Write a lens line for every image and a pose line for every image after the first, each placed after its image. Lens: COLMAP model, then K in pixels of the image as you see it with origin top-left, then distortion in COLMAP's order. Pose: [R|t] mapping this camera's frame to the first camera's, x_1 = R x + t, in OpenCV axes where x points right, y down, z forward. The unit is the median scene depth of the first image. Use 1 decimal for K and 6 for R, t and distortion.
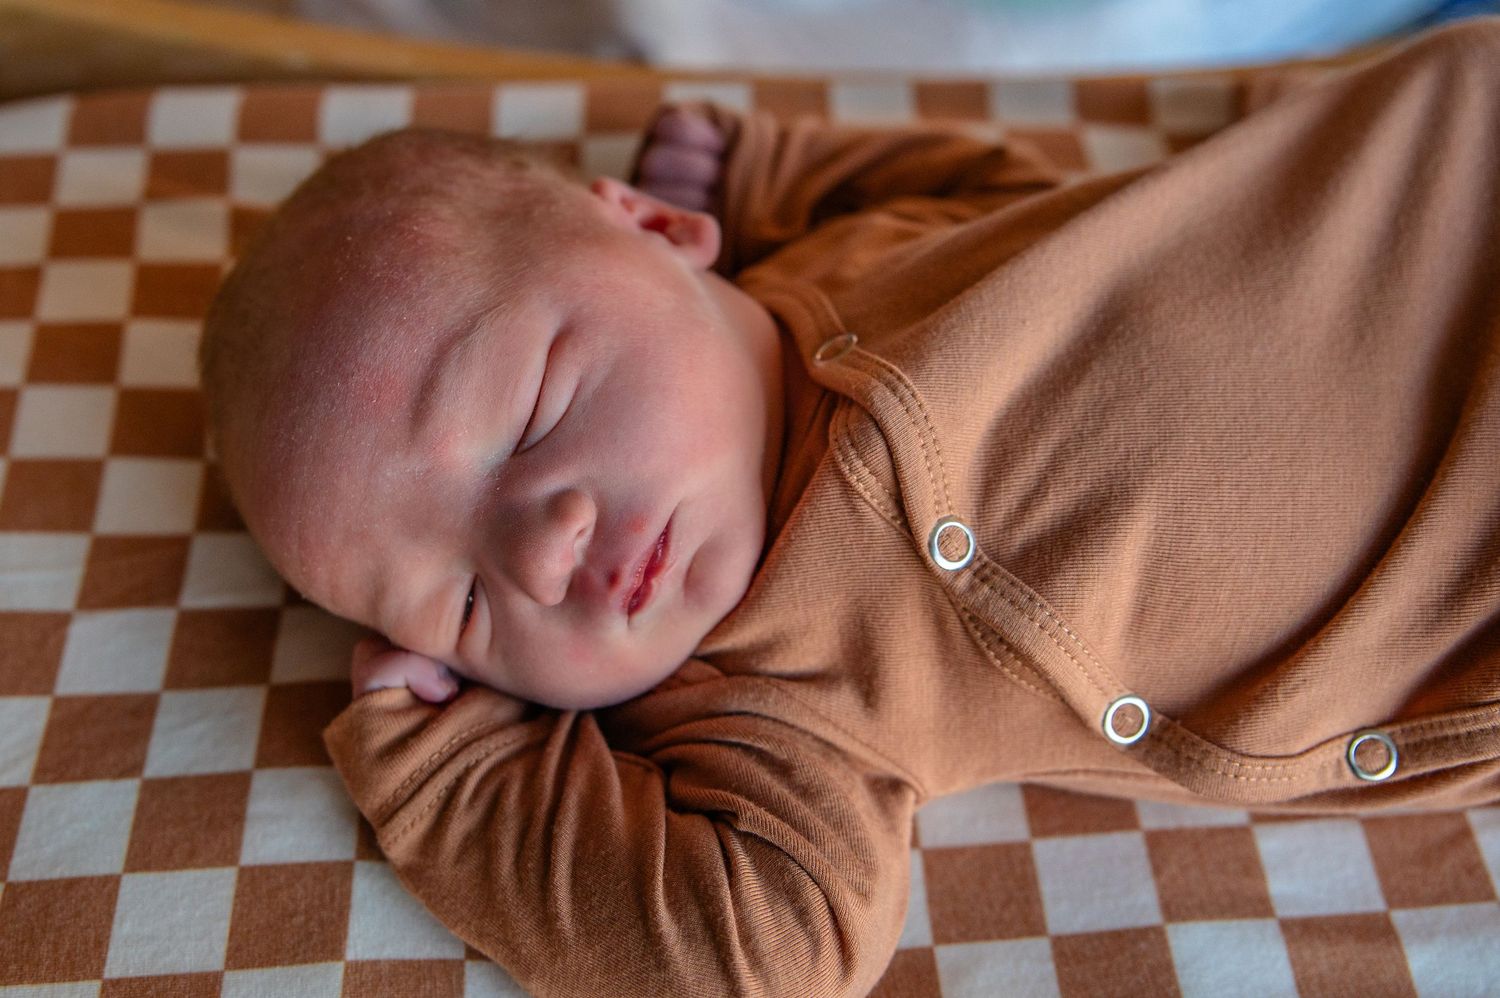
lens RADIAL K [[1647.8, 0, 745.9], [0, 1647.8, 495.9], [0, 0, 1]] dist [-0.096713, 0.000000]
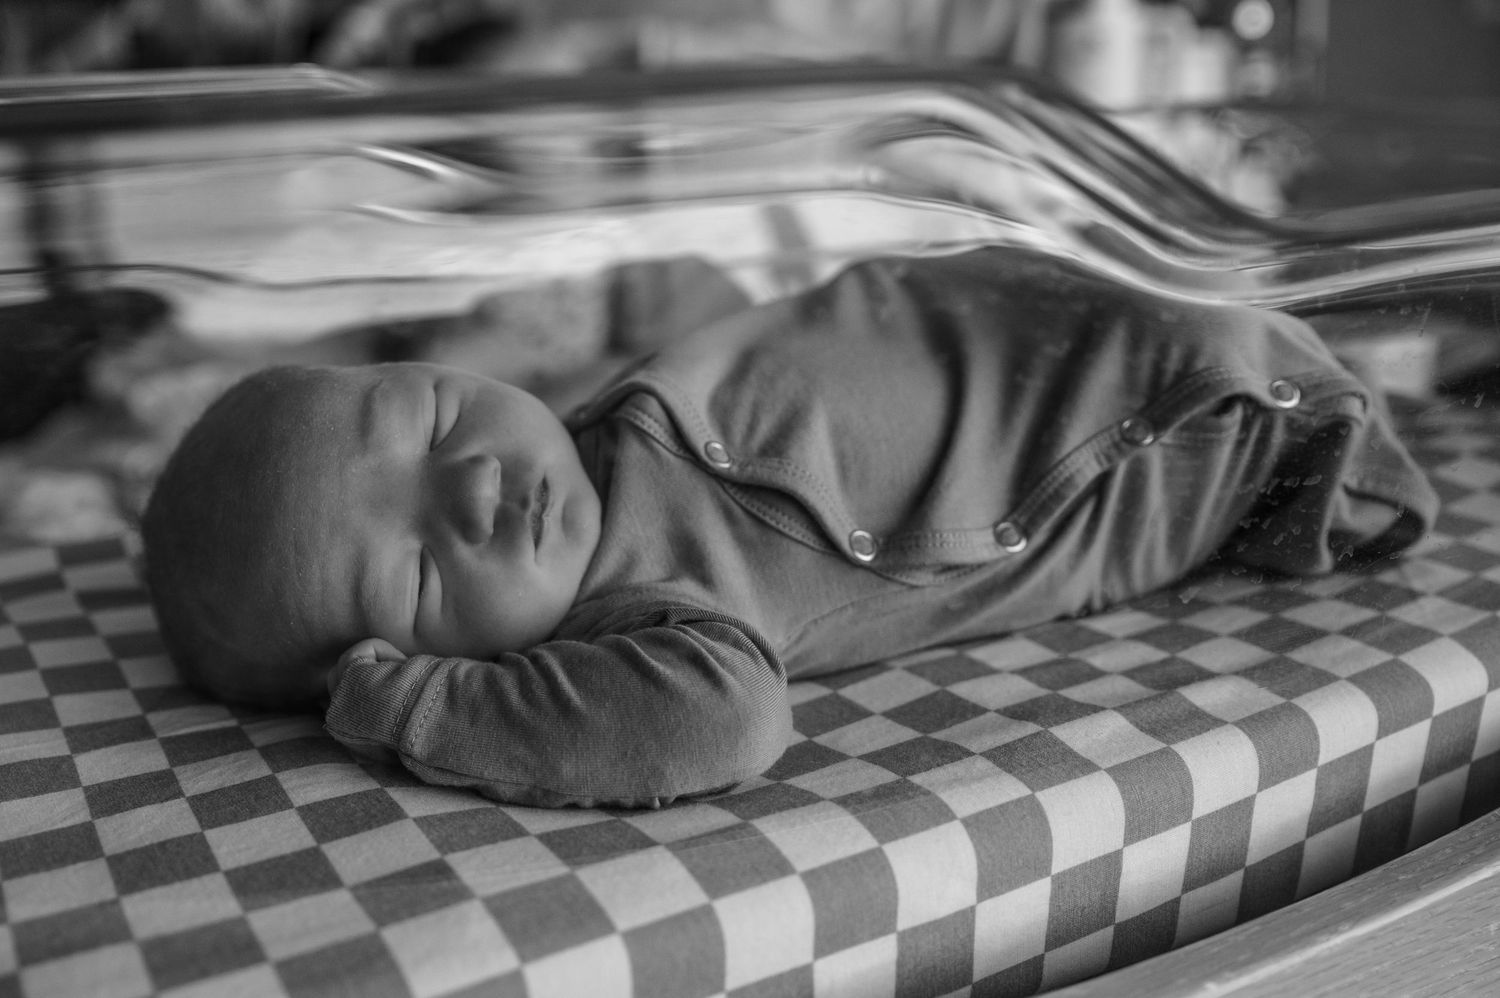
lens RADIAL K [[1647.8, 0, 753.4], [0, 1647.8, 501.2], [0, 0, 1]] dist [-0.096713, 0.000000]
pose [[0.882854, -0.213568, 0.418279, -0.504618], [0.413281, 0.776339, -0.475916, 0.818311], [-0.223085, 0.593031, 0.773658, -0.171534]]
